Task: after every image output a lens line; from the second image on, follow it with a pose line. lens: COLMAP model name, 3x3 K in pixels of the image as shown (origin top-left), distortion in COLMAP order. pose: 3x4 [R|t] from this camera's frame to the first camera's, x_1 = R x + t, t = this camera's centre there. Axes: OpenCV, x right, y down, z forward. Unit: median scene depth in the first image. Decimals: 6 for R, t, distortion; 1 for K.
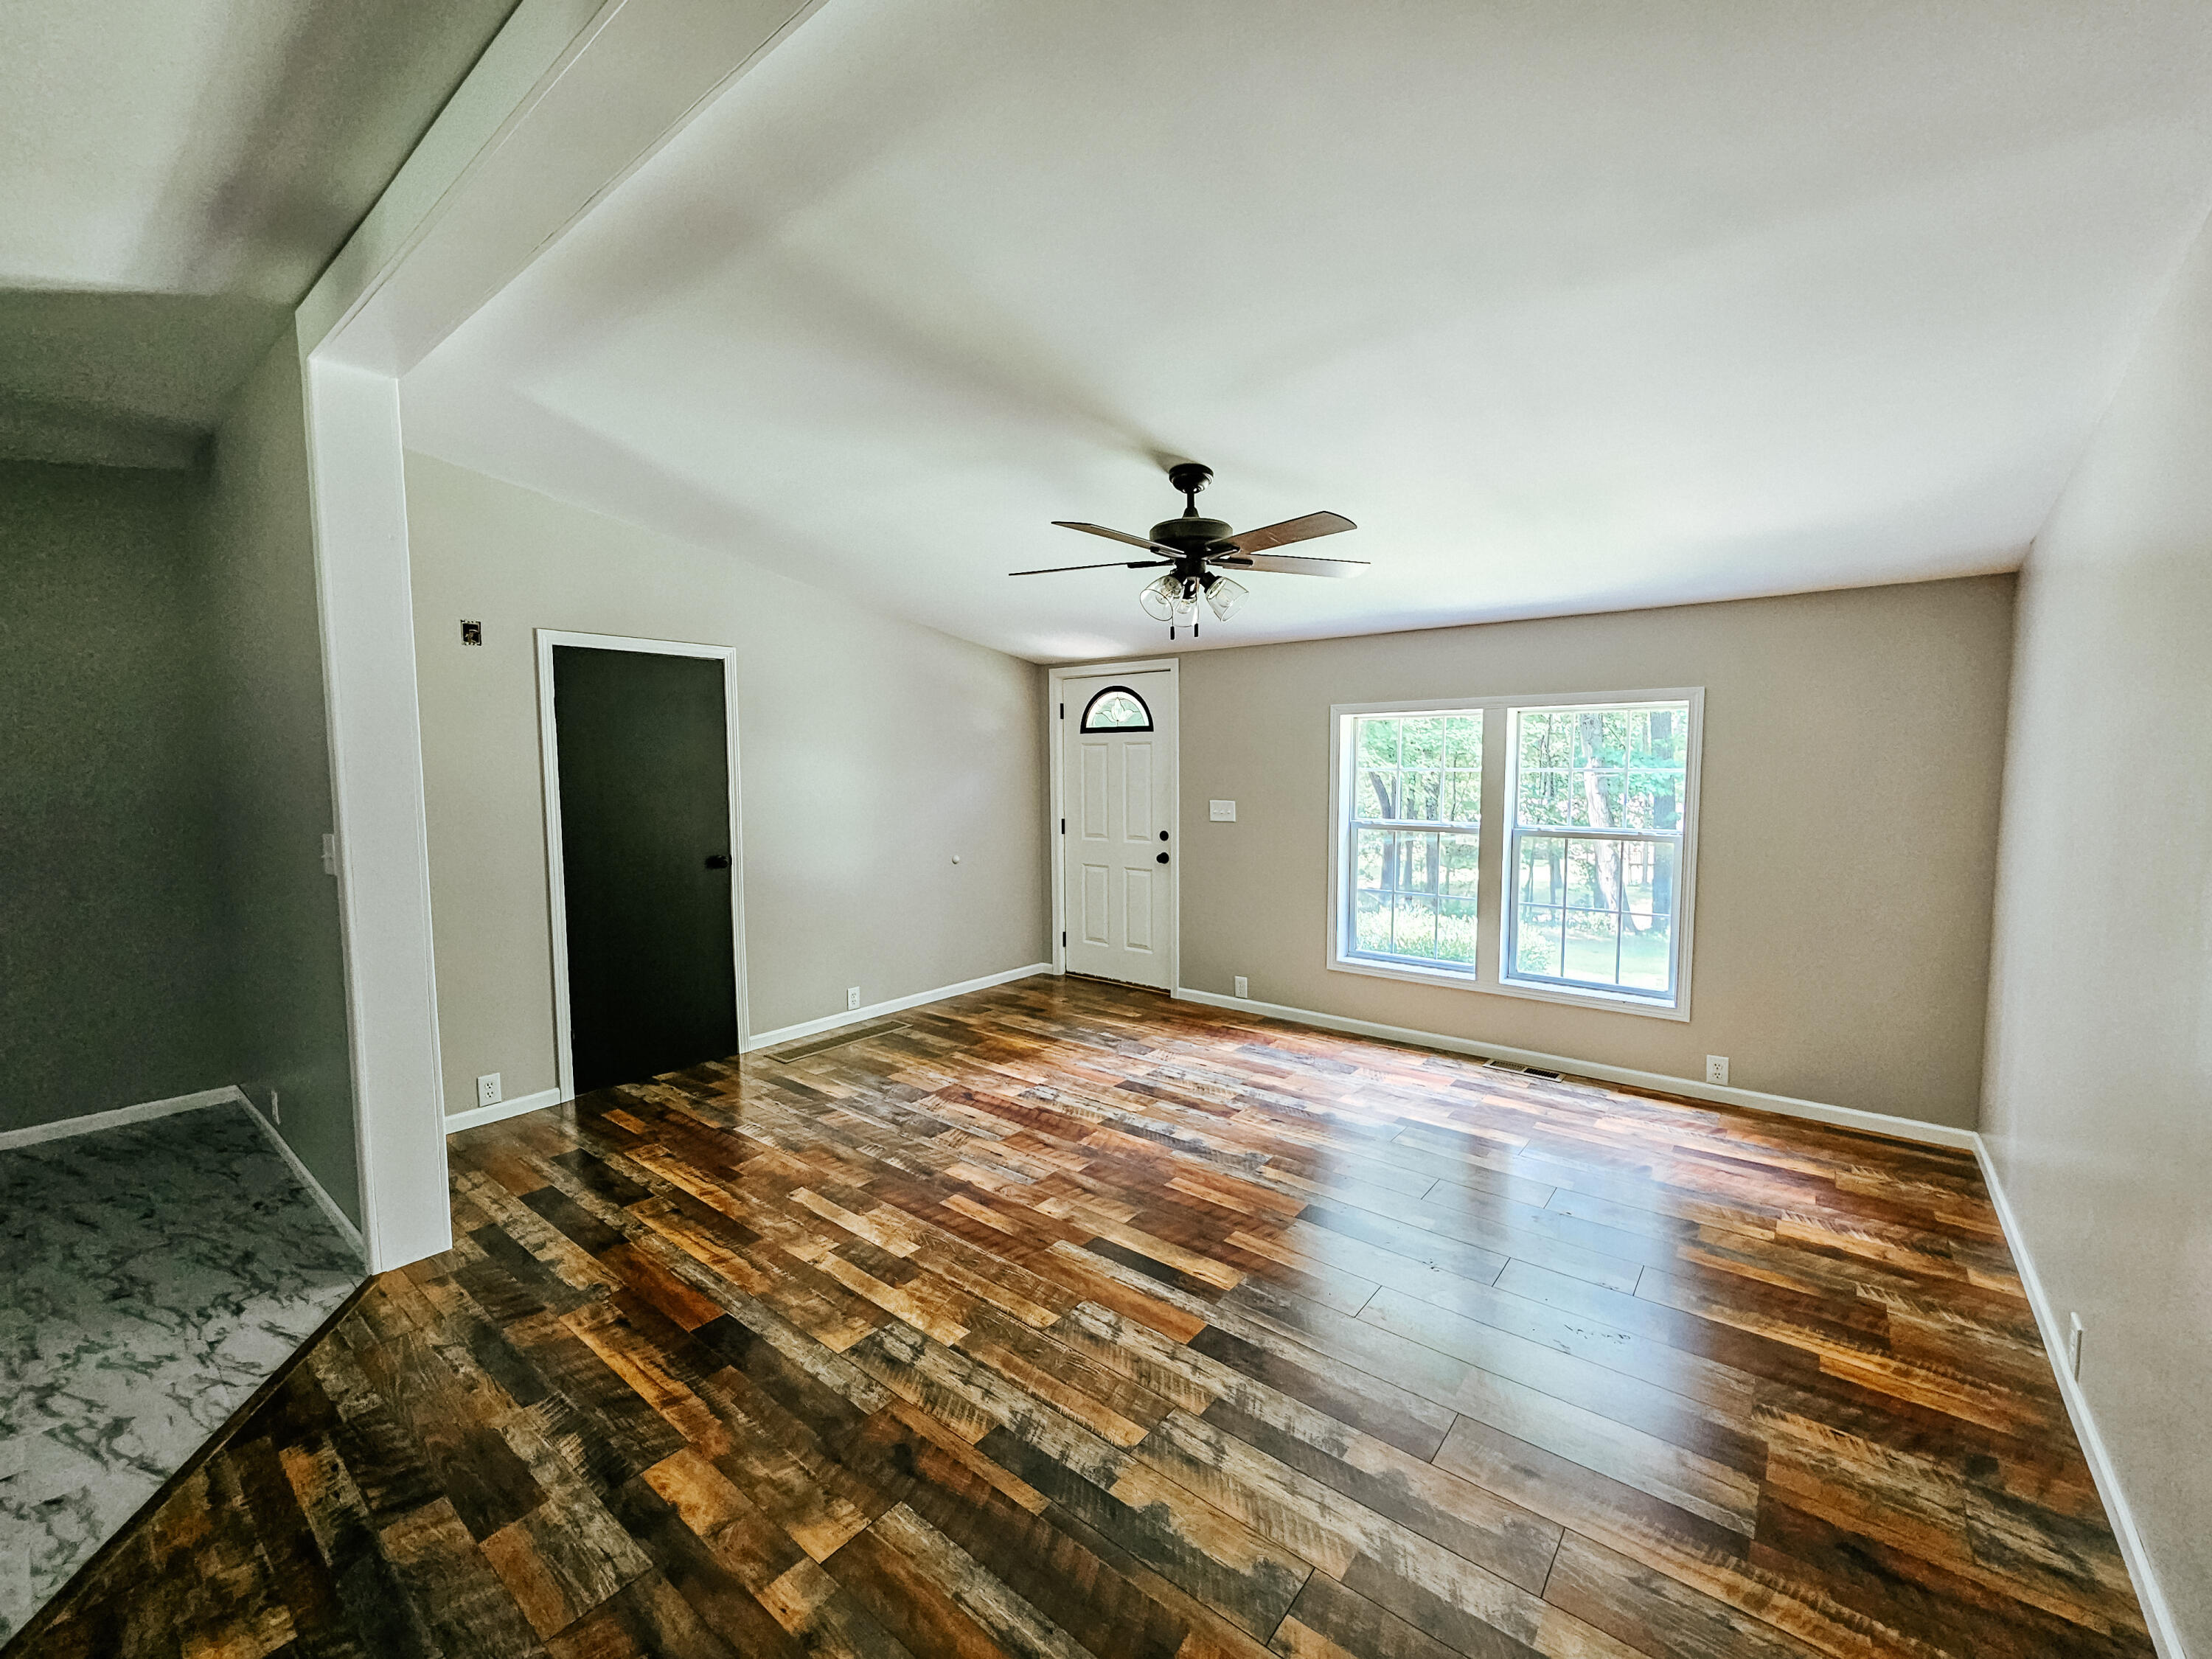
lens RADIAL K [[906.3, 0, 1100.9], [0, 906.3, 831.1], [0, 0, 1]] dist [-0.000041, -0.000182]
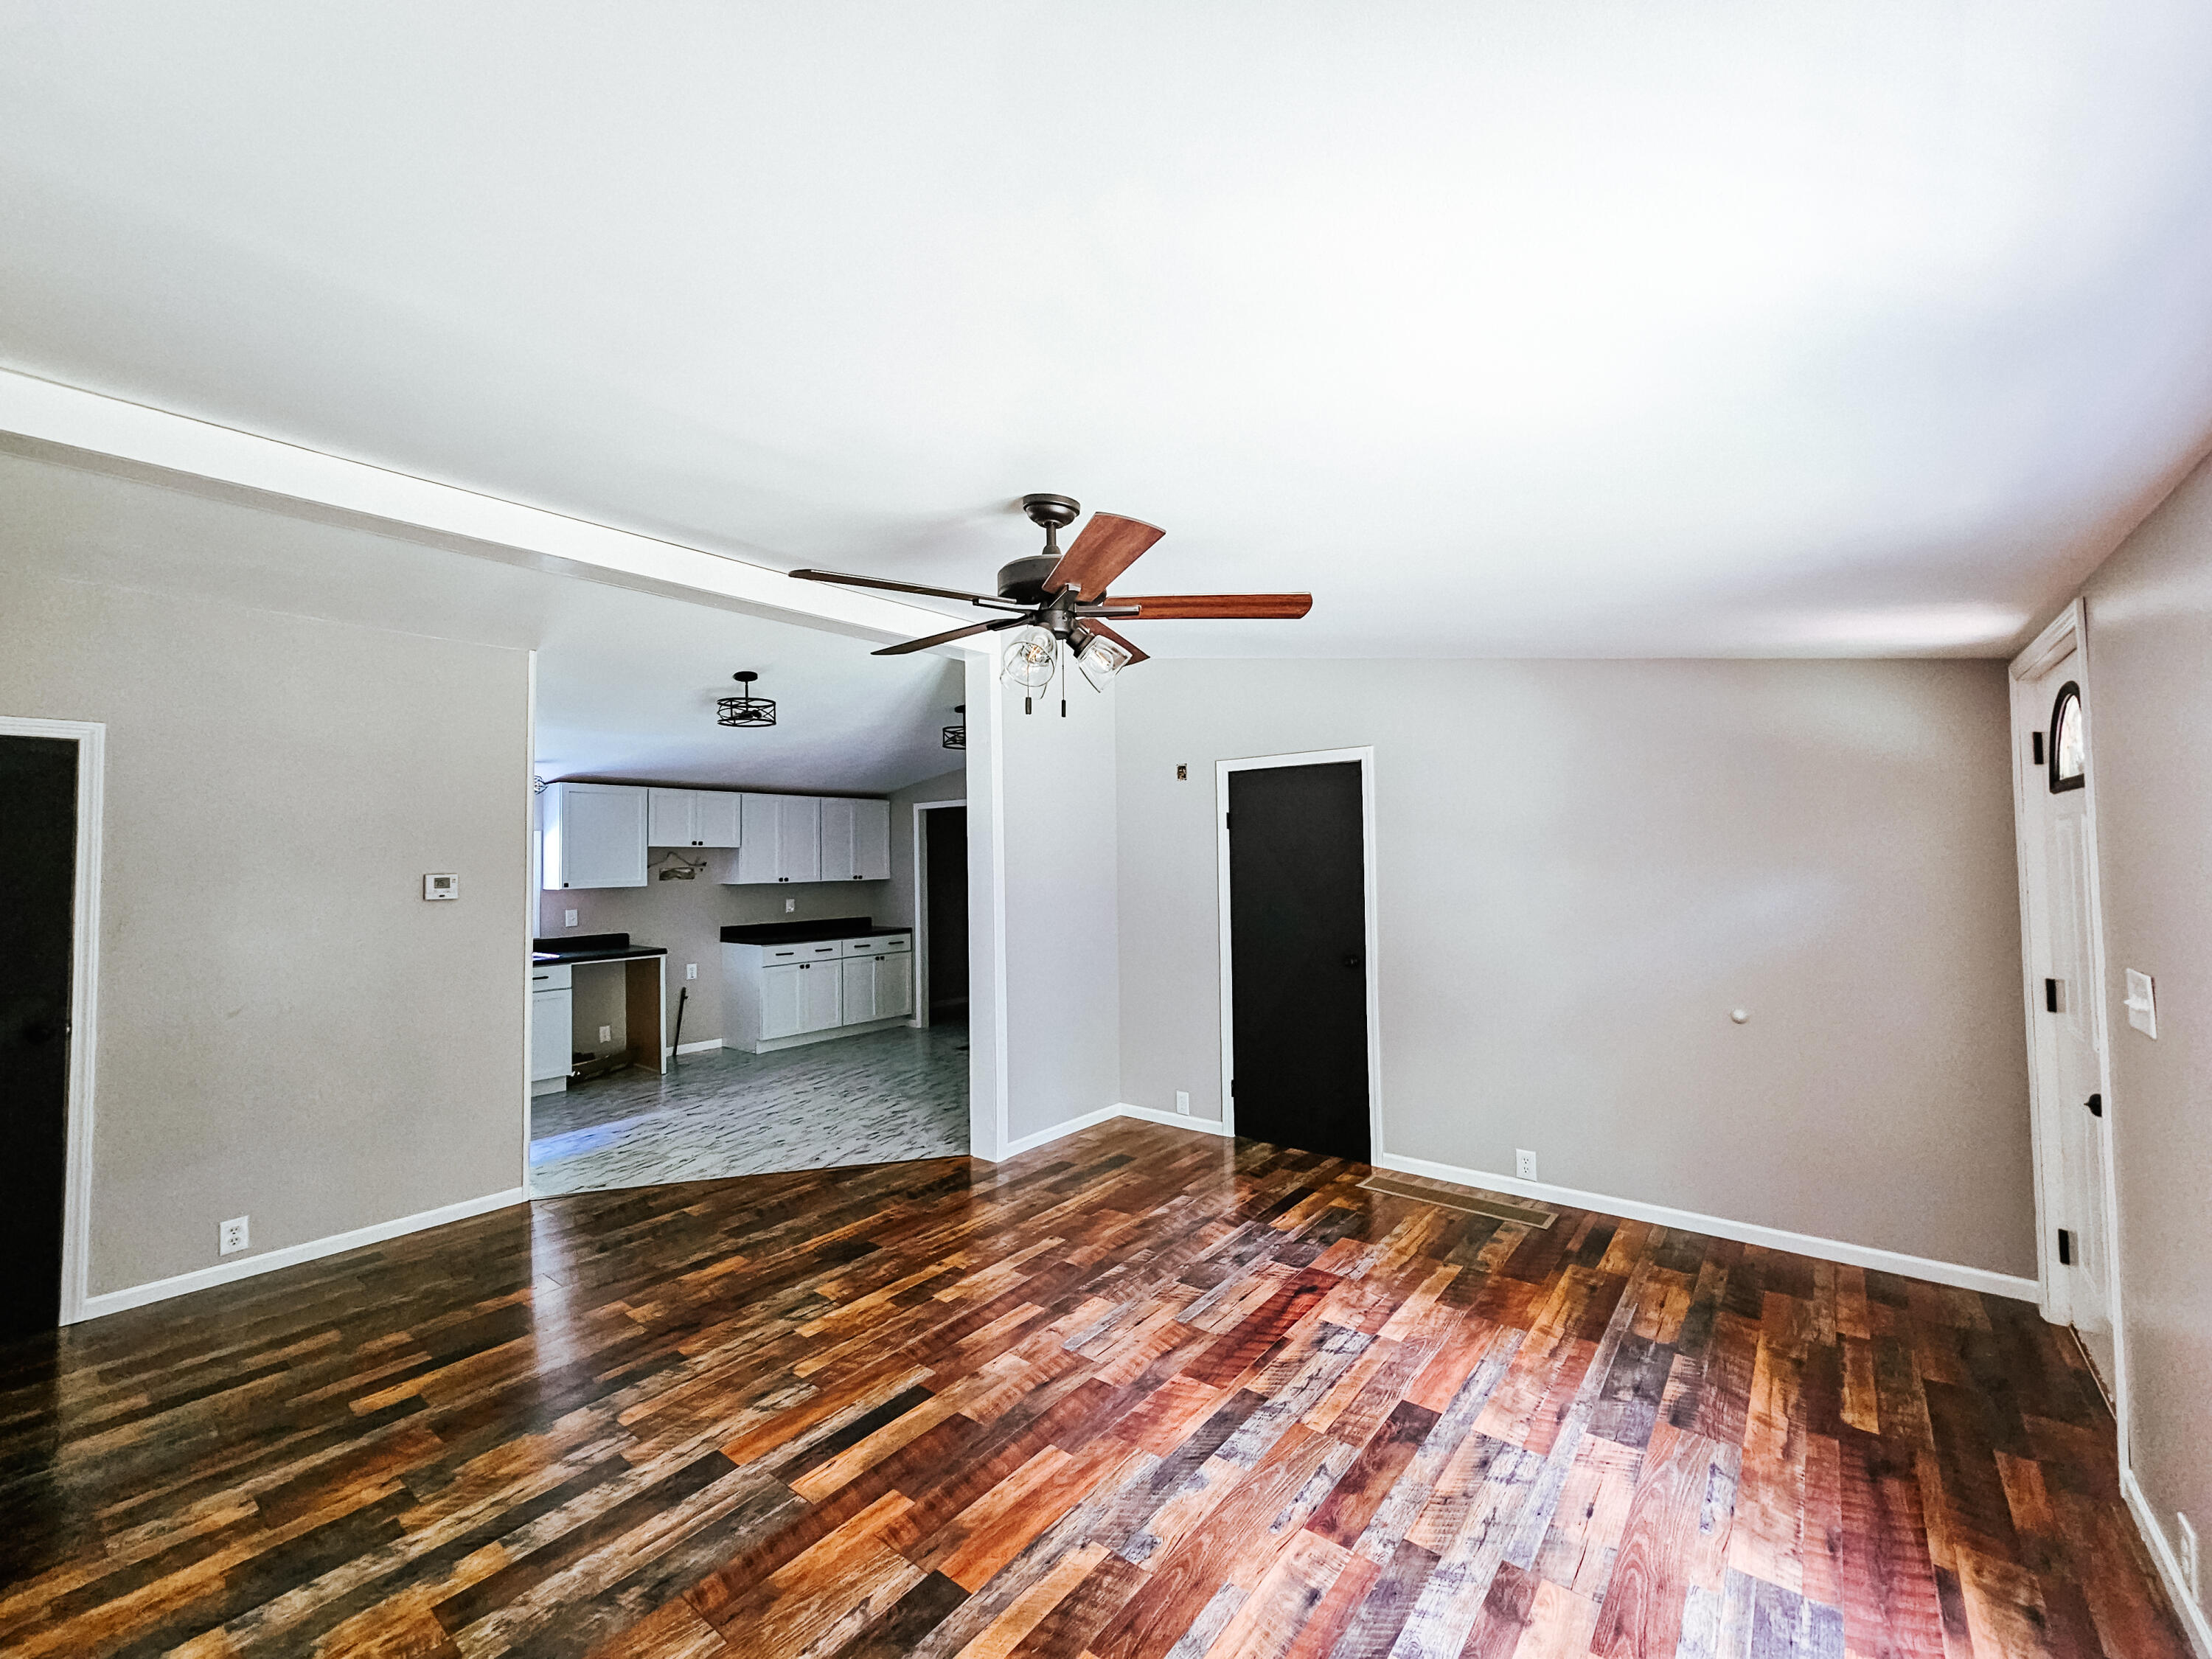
lens RADIAL K [[906.3, 0, 1100.9], [0, 906.3, 831.1], [0, 0, 1]] dist [-0.000041, -0.000182]
pose [[0.002411, -0.026184, -0.999654, 0.801051], [-0.059657, 0.997873, -0.026281, -0.090862], [0.998216, 0.059700, 0.000843, 0.981147]]
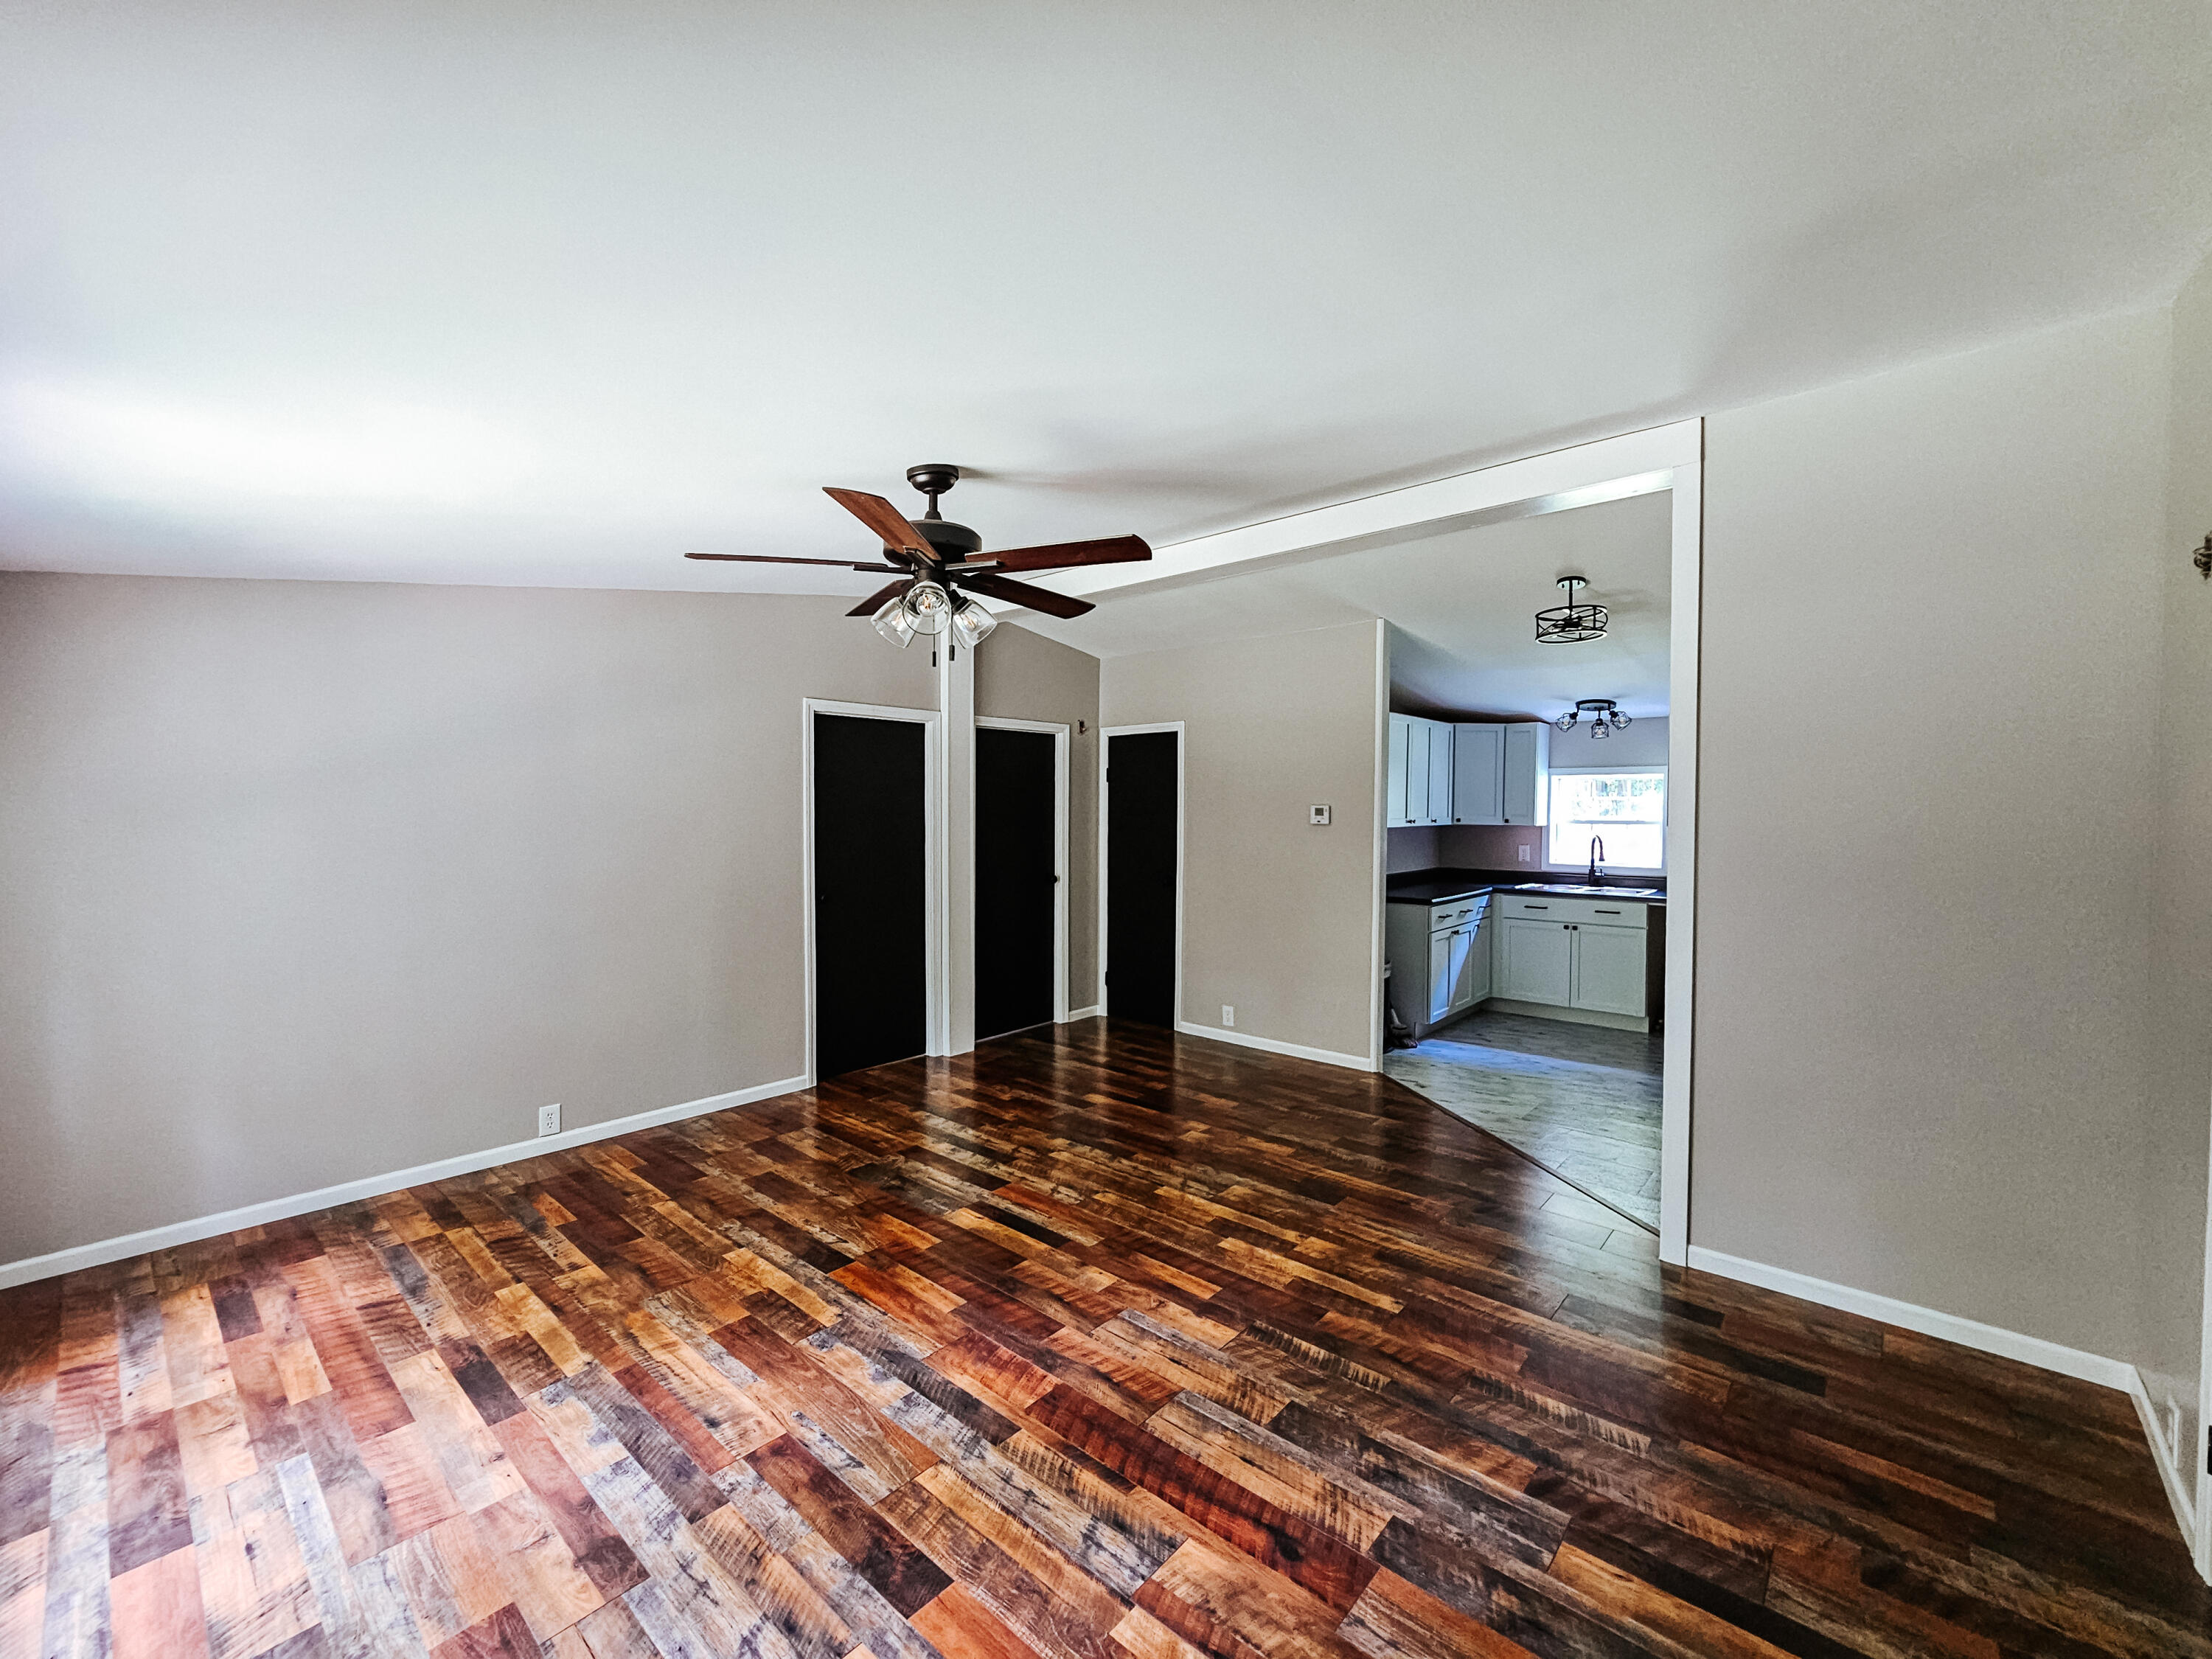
lens RADIAL K [[906.3, 0, 1100.9], [0, 906.3, 831.1], [0, 0, 1]] dist [-0.000041, -0.000182]
pose [[-0.998805, 0.000008, 0.048869, -0.094487], [0.004888, 0.995003, 0.099726, -0.129765], [-0.048624, 0.099846, -0.993814, 1.743825]]
